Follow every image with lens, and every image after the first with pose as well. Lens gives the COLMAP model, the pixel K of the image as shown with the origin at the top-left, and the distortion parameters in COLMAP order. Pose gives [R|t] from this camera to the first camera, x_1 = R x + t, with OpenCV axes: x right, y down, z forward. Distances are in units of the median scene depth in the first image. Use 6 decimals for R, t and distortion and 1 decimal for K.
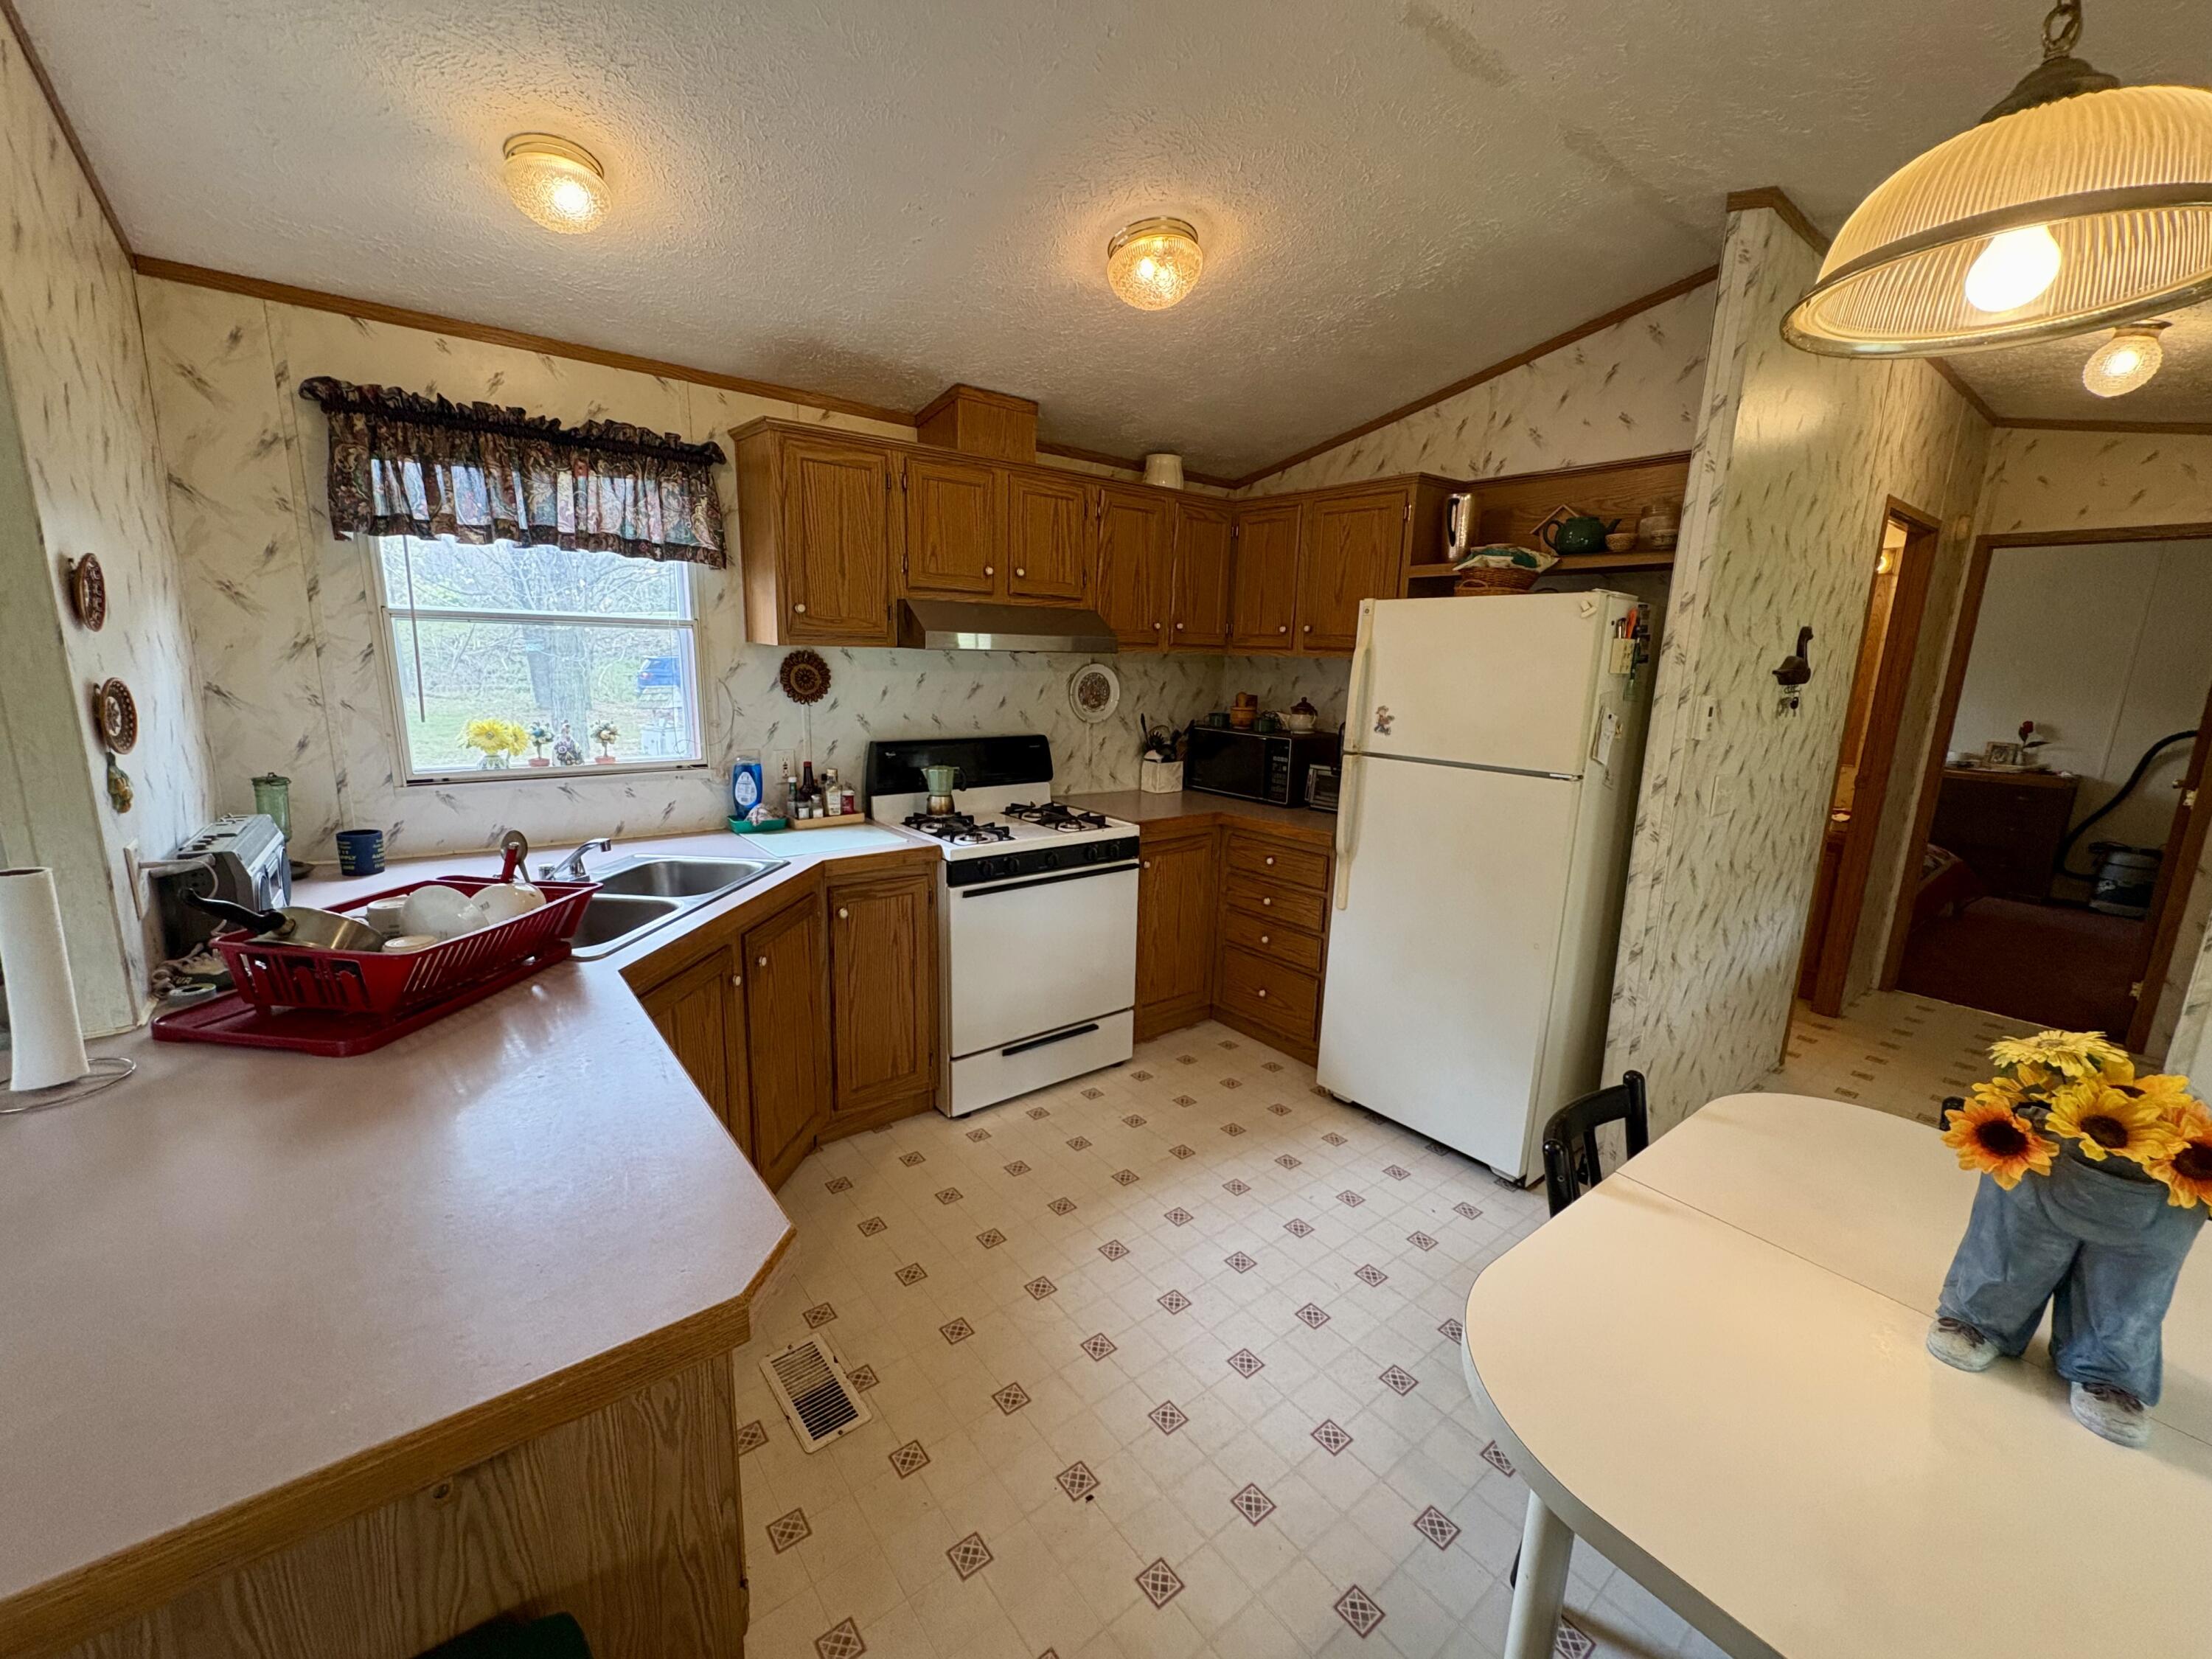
lens RADIAL K [[881.2, 0, 1104.5], [0, 881.2, 827.6], [0, 0, 1]] dist [0.001258, 0.000059]
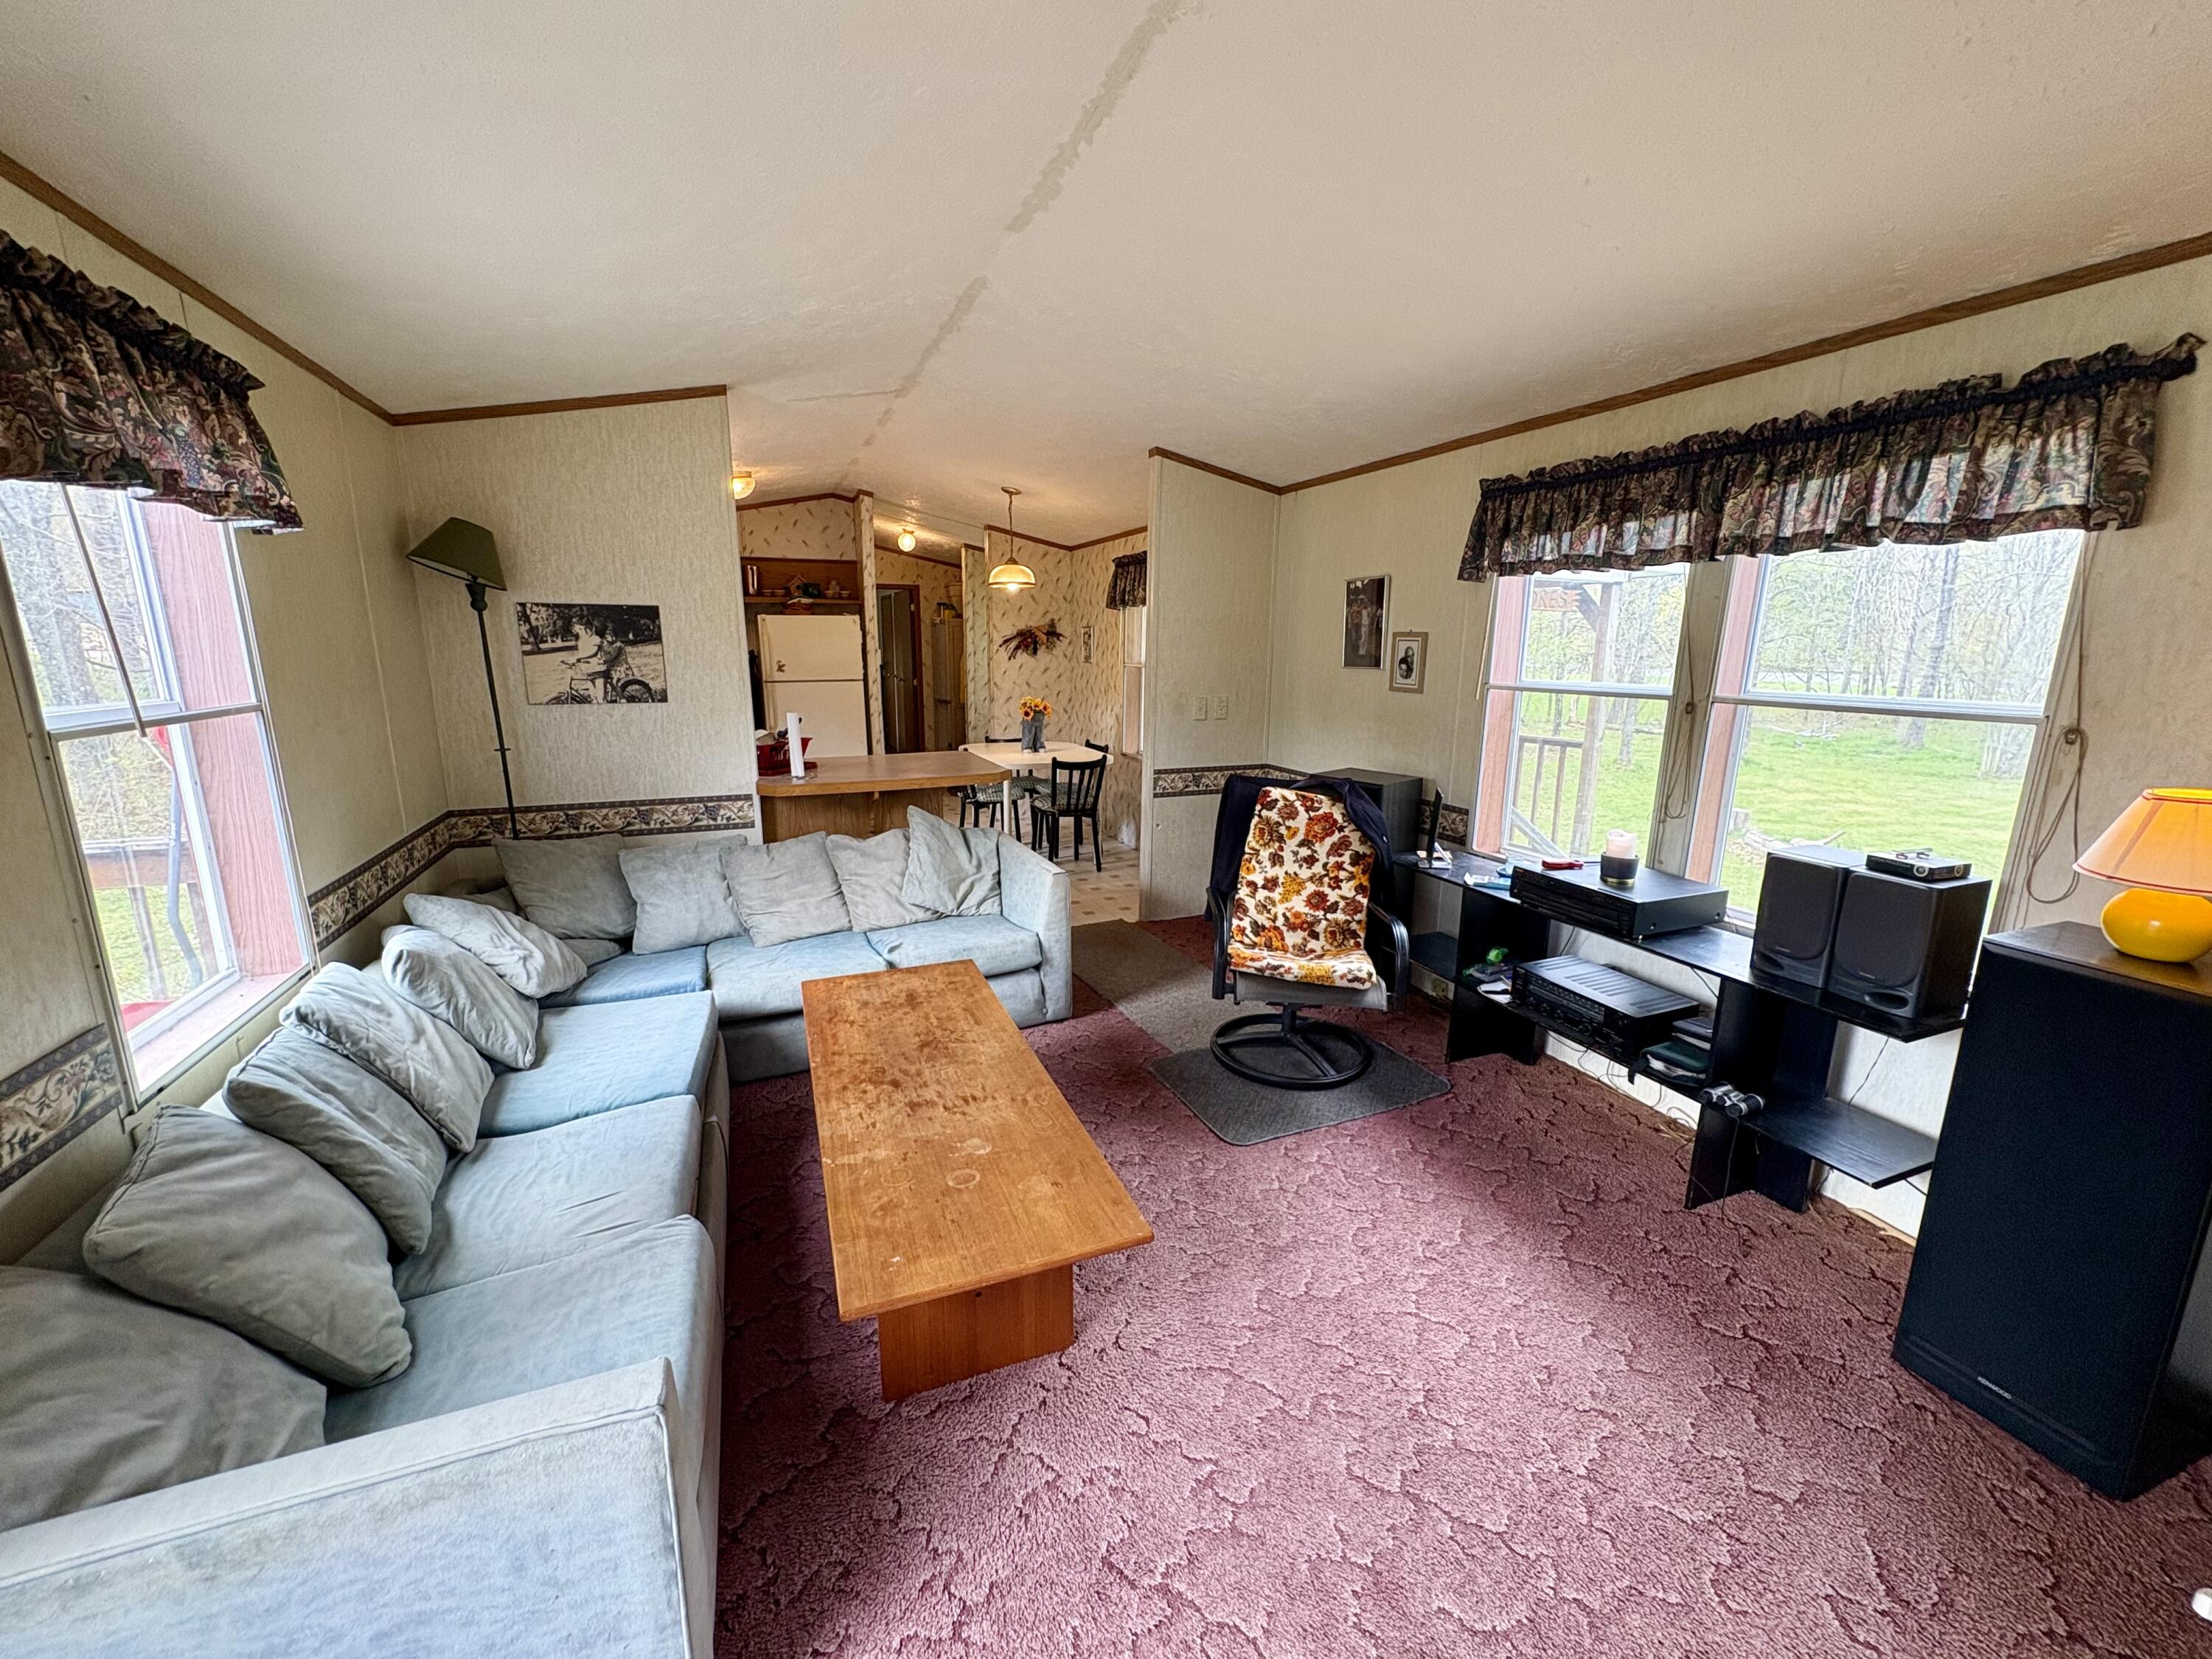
lens RADIAL K [[881.2, 0, 1104.5], [0, 881.2, 827.6], [0, 0, 1]] dist [0.001258, 0.000059]
pose [[0.273585, -0.225855, 0.934955, -1.643095], [0.194767, 0.964912, 0.176099, 0.044699], [-0.941922, 0.133921, 0.307974, -0.455319]]
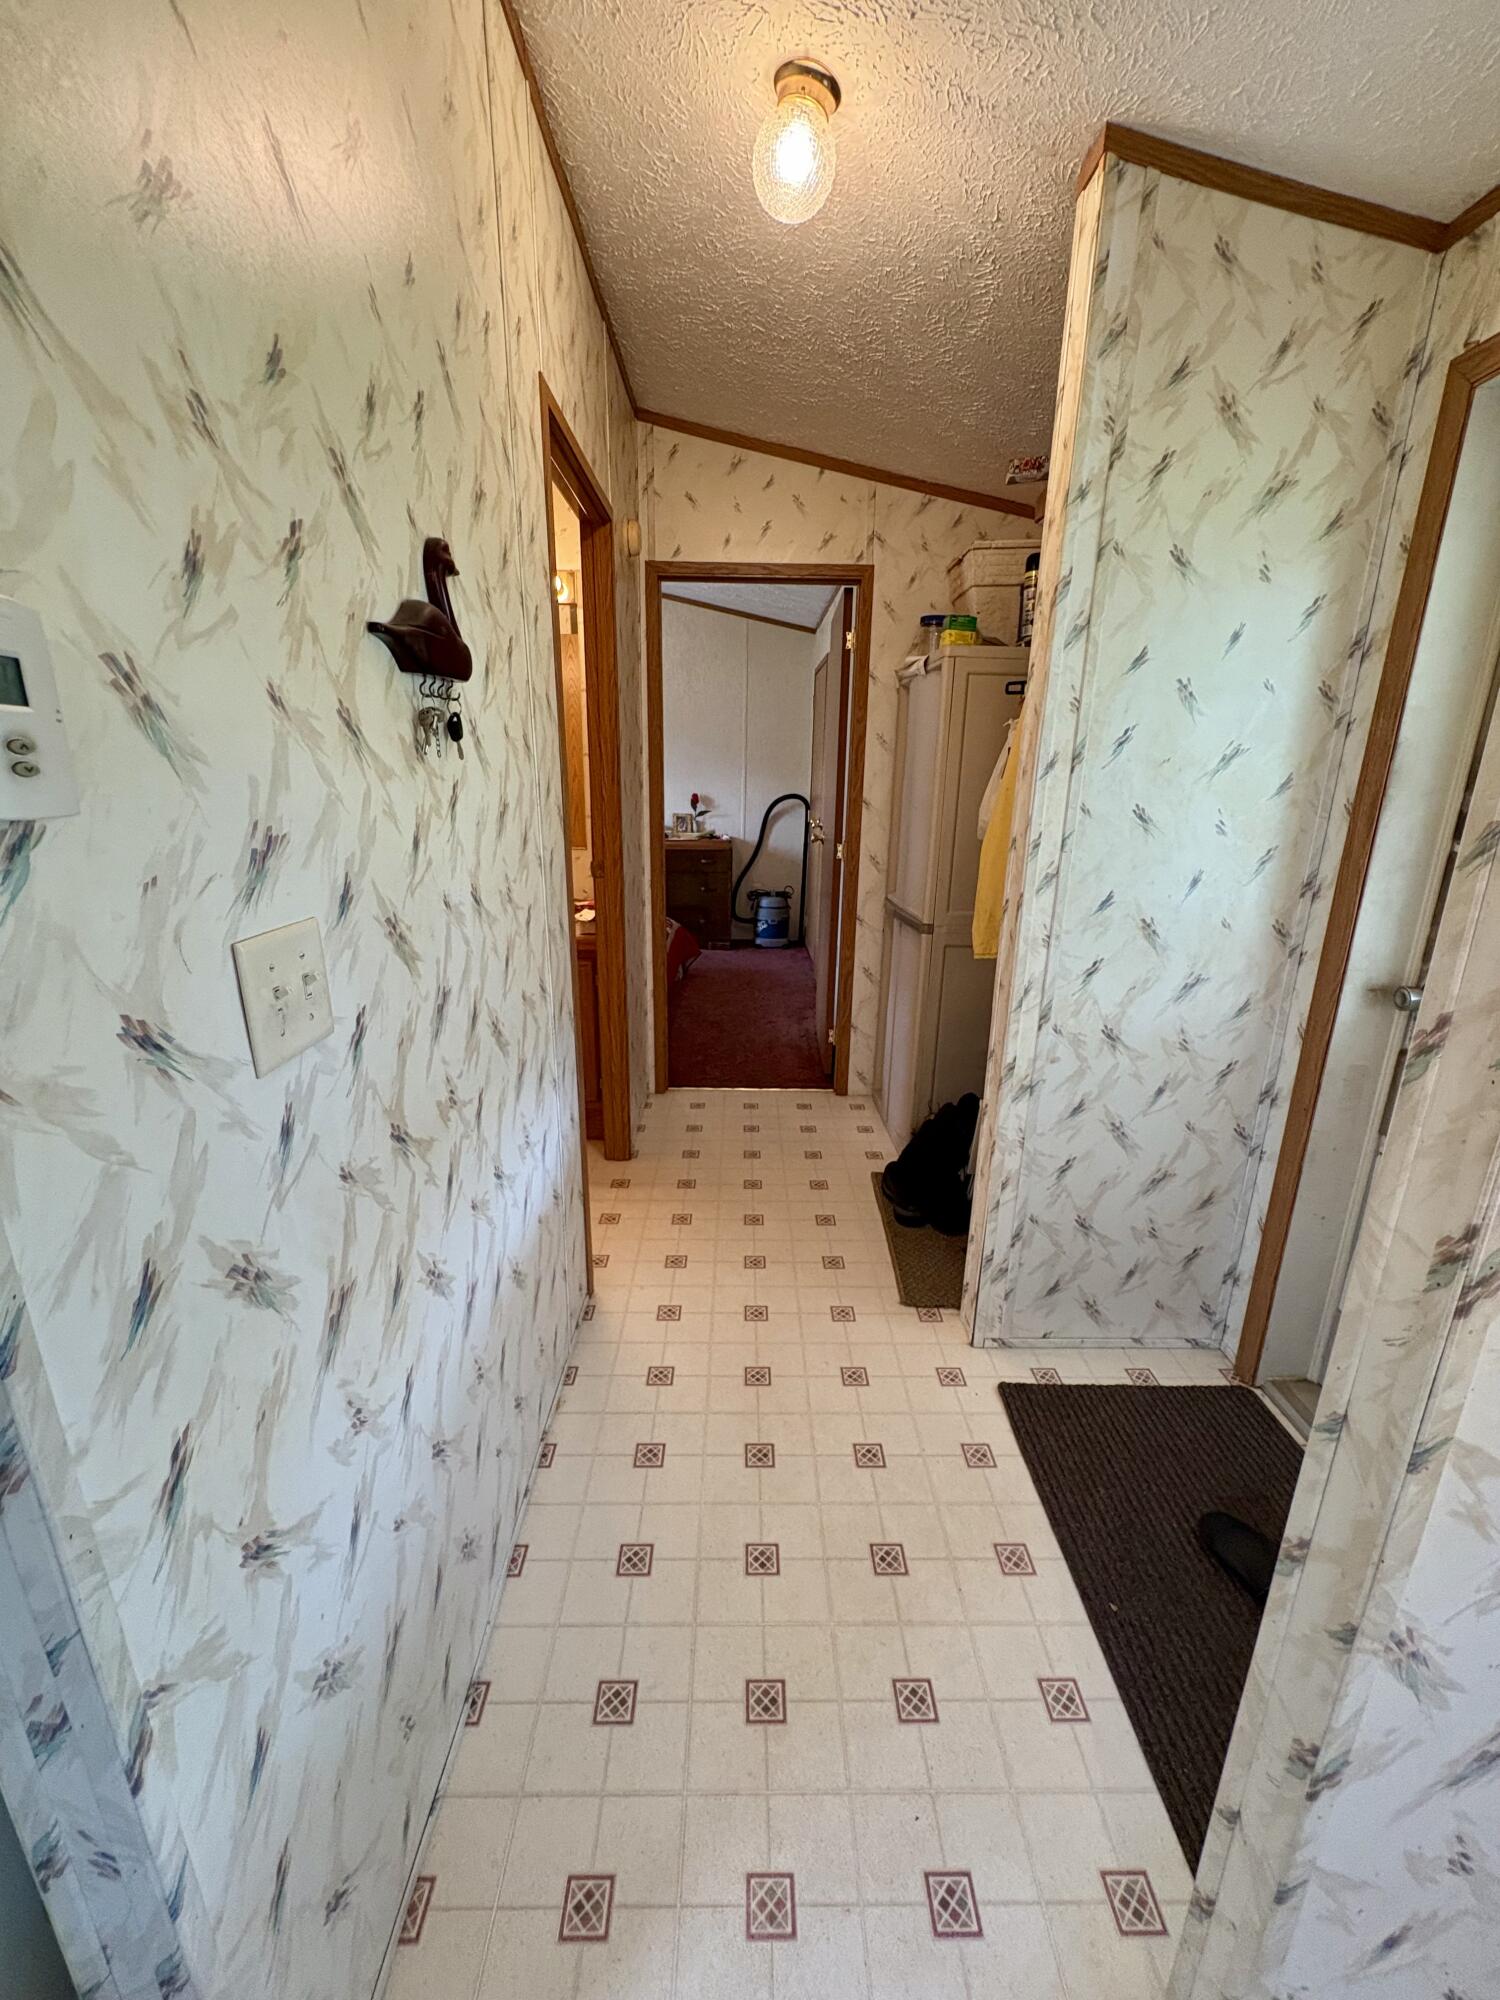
lens RADIAL K [[796.8, 0, 750.0], [0, 796.8, 994.5], [0, 0, 1]] dist [0.001258, 0.000059]
pose [[0.614935, -0.229928, 0.754313, 0.511911], [0.162790, 0.972958, 0.163864, -0.049477], [-0.771592, 0.022029, 0.635736, 0.600992]]
